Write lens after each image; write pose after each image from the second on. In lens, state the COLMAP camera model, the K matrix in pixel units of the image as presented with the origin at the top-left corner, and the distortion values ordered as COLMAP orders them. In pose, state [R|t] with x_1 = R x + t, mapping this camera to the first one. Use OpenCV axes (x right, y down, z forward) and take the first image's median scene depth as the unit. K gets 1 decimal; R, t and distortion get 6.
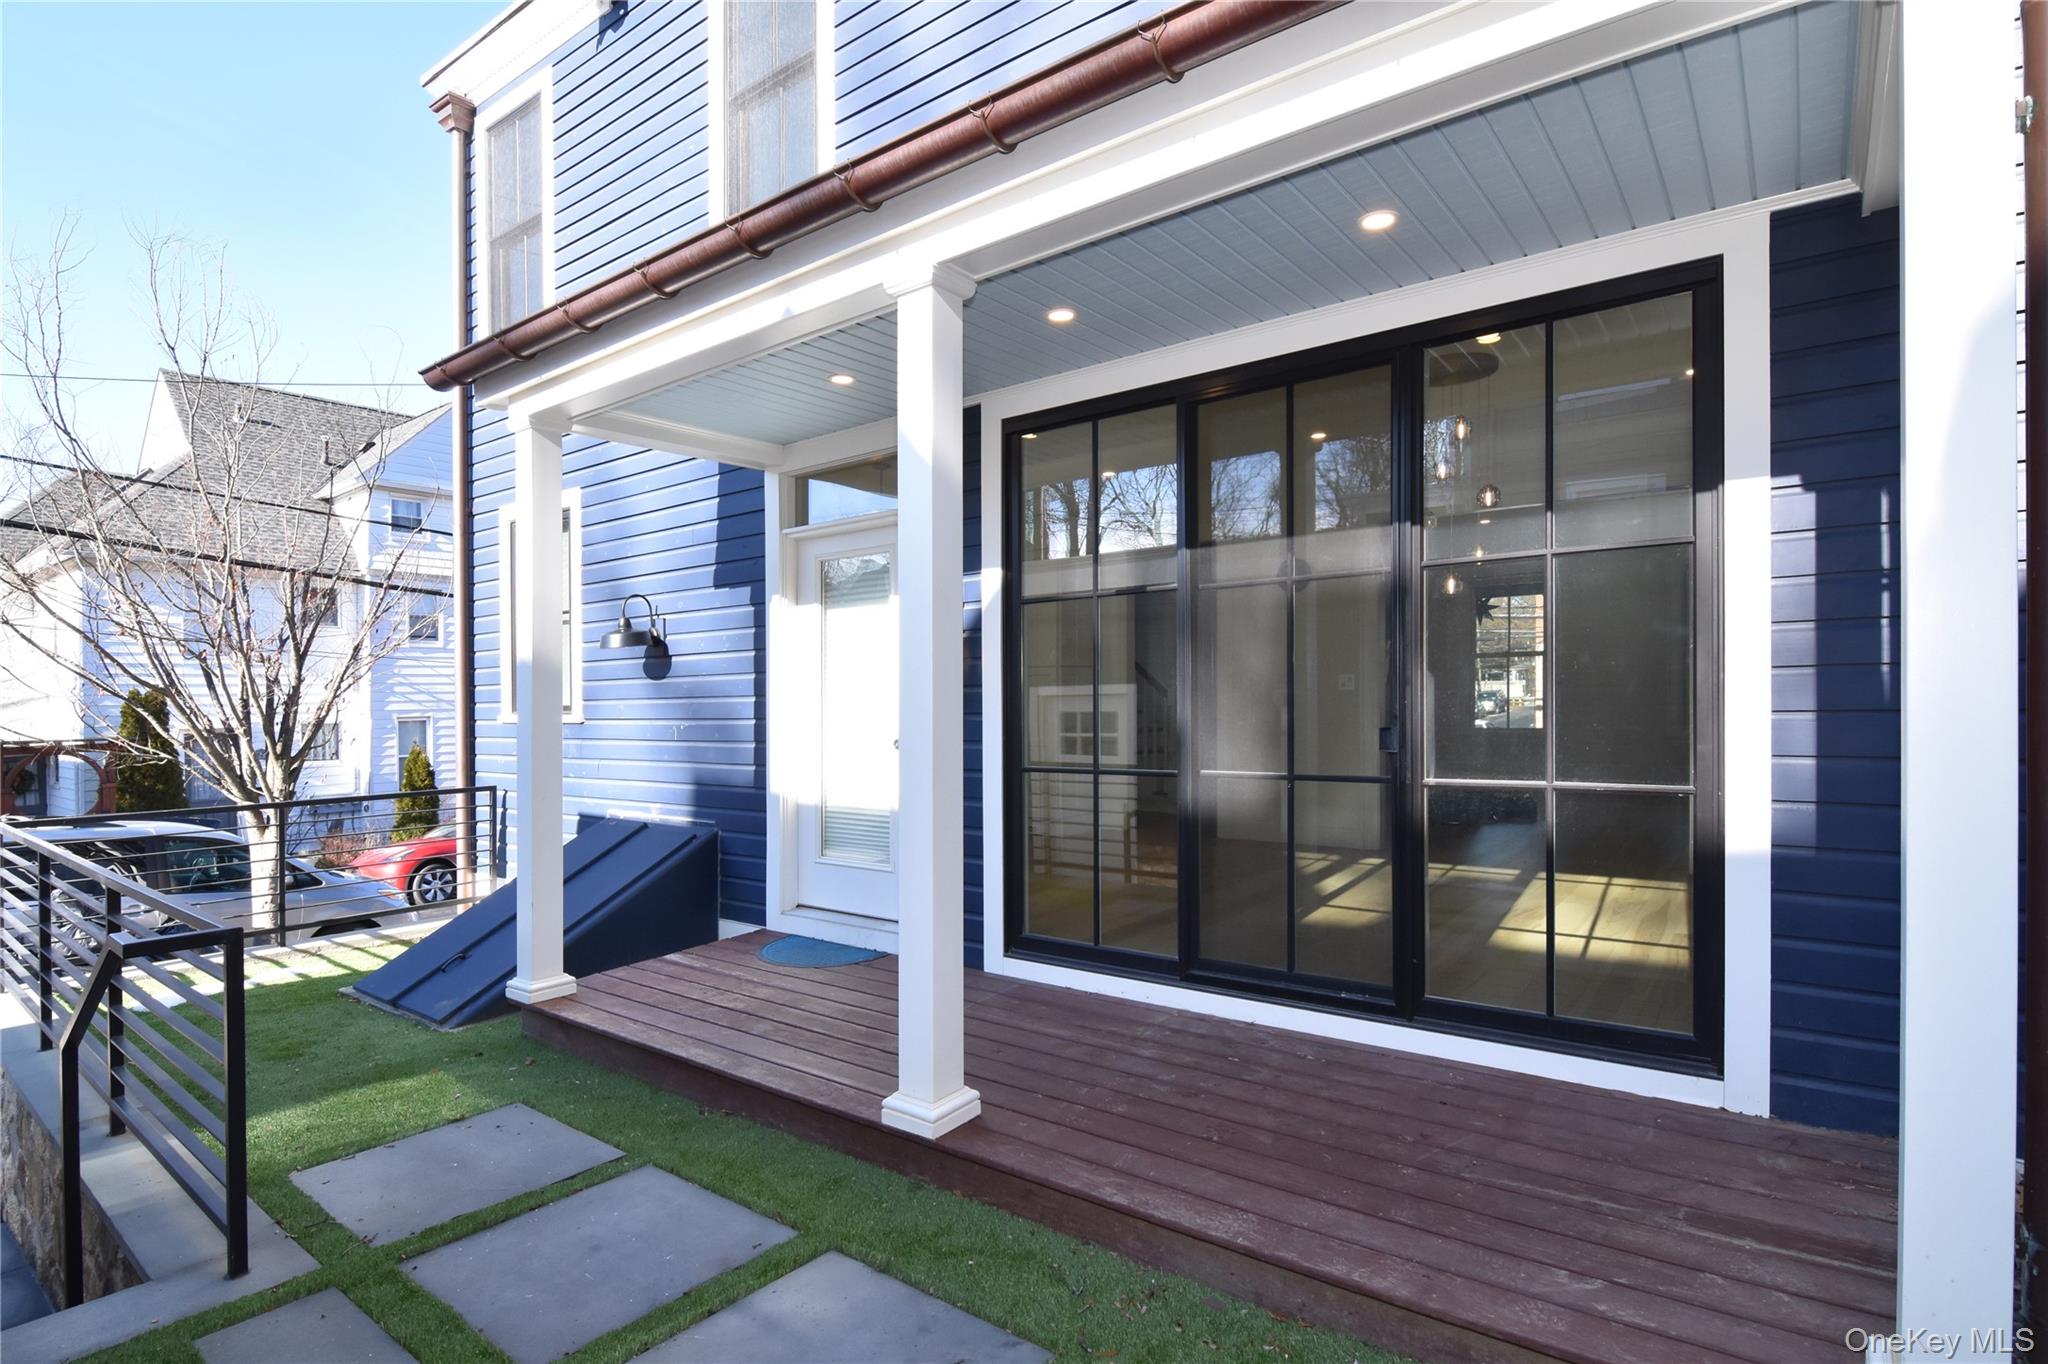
lens RADIAL K [[1008.0, 0, 1017.5], [0, 1008.0, 681.3], [0, 0, 1]] dist [-0.016623, -0.006745]
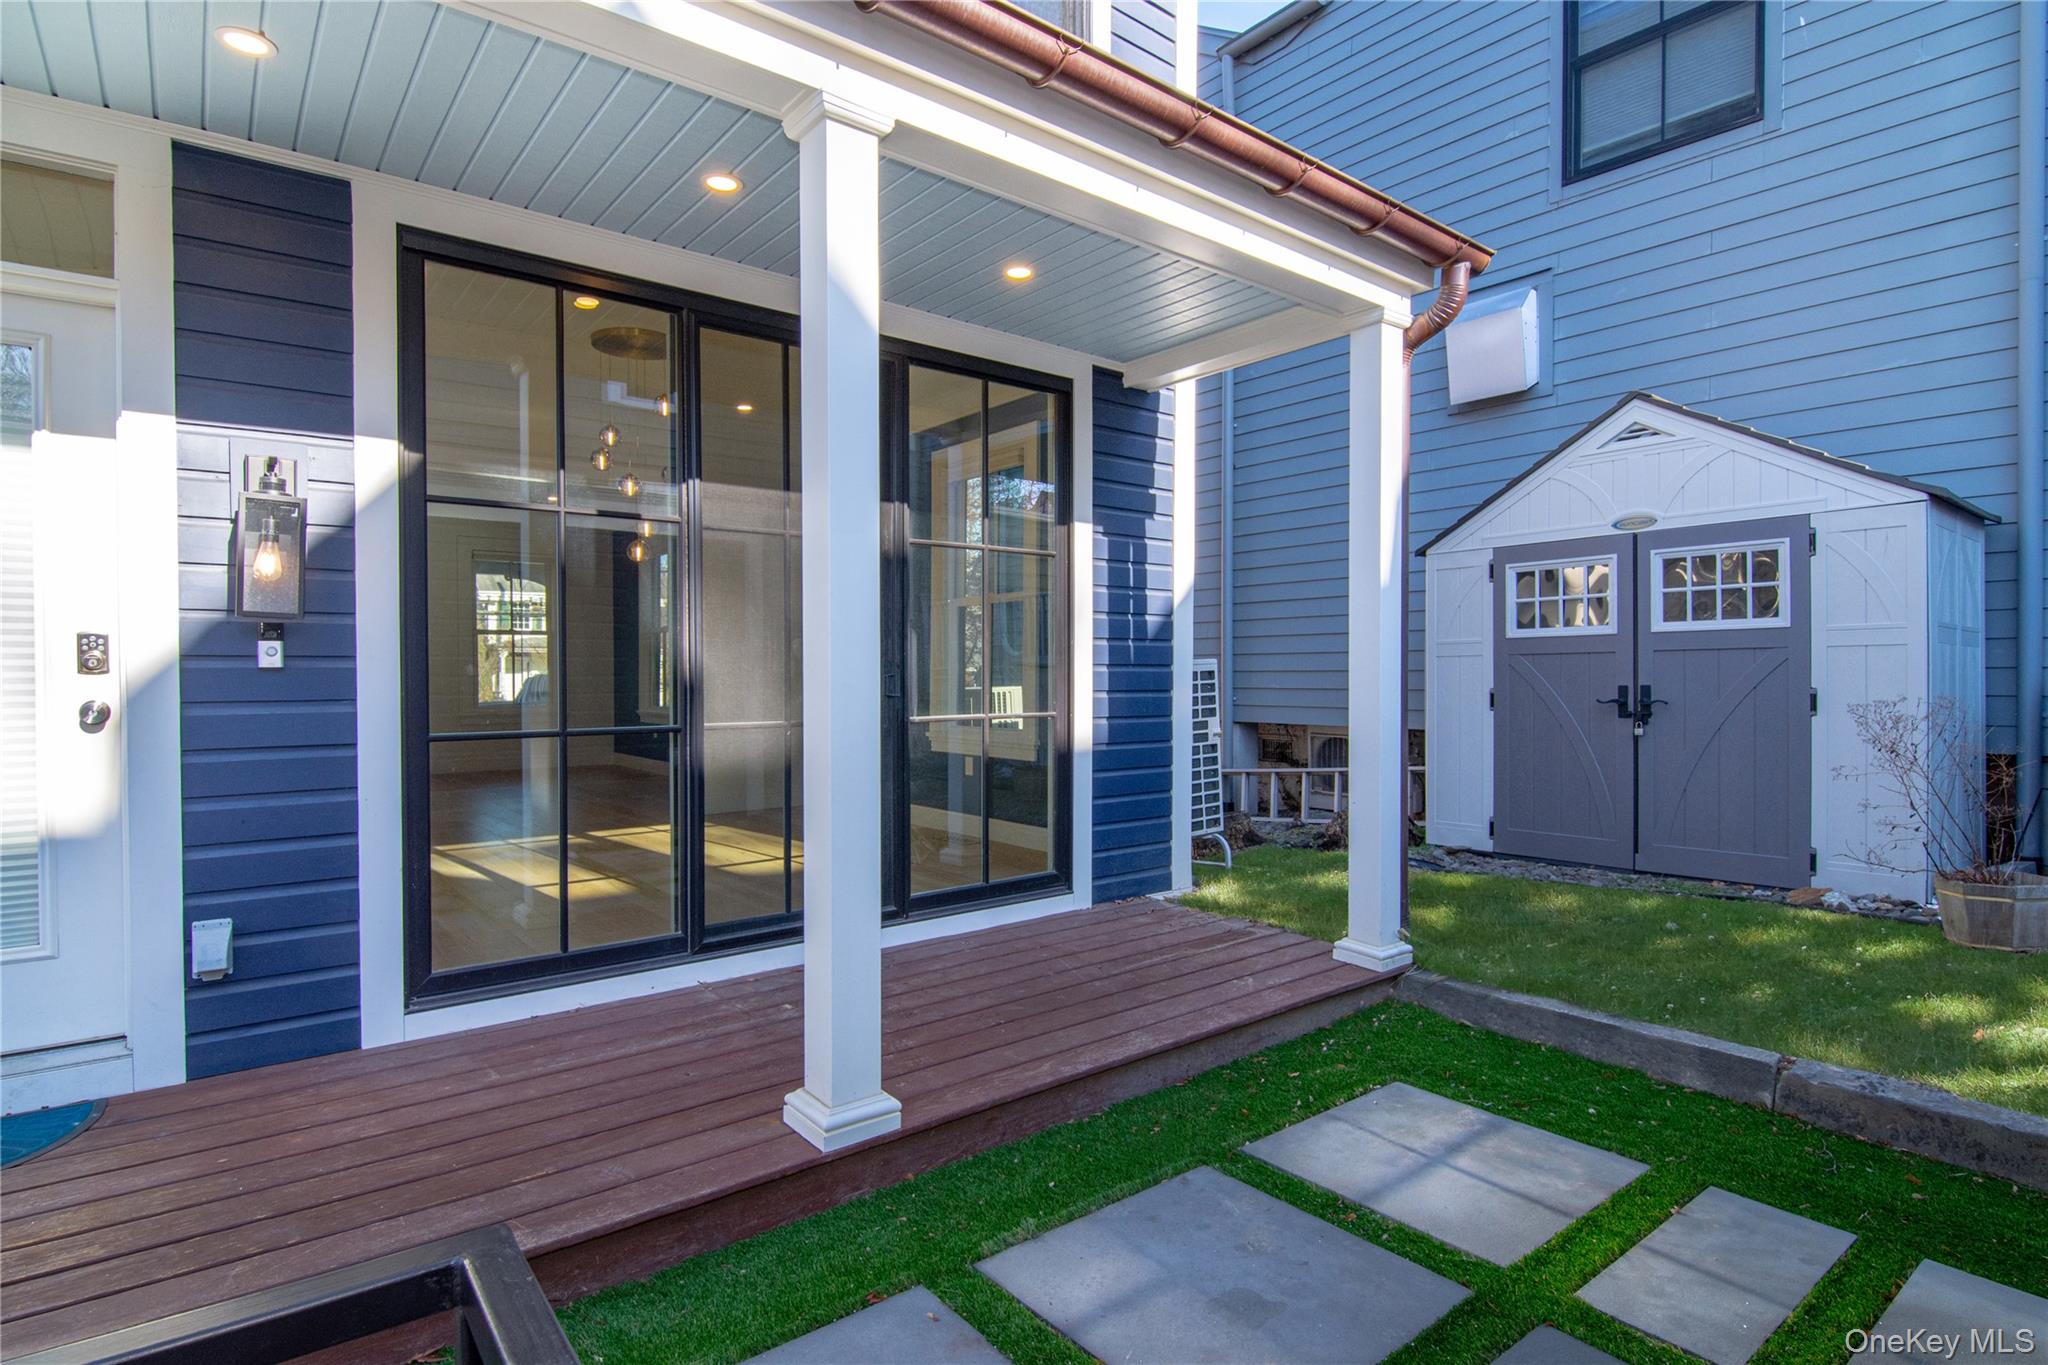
lens RADIAL K [[1008.0, 0, 1015.6], [0, 1008.0, 696.1], [0, 0, 1]] dist [-0.016623, -0.006745]
pose [[0.254614, -0.002873, 0.967039, -0.908924], [-0.018920, 0.999789, 0.007952, 0.071280], [-0.966858, -0.020321, 0.254506, 0.691590]]
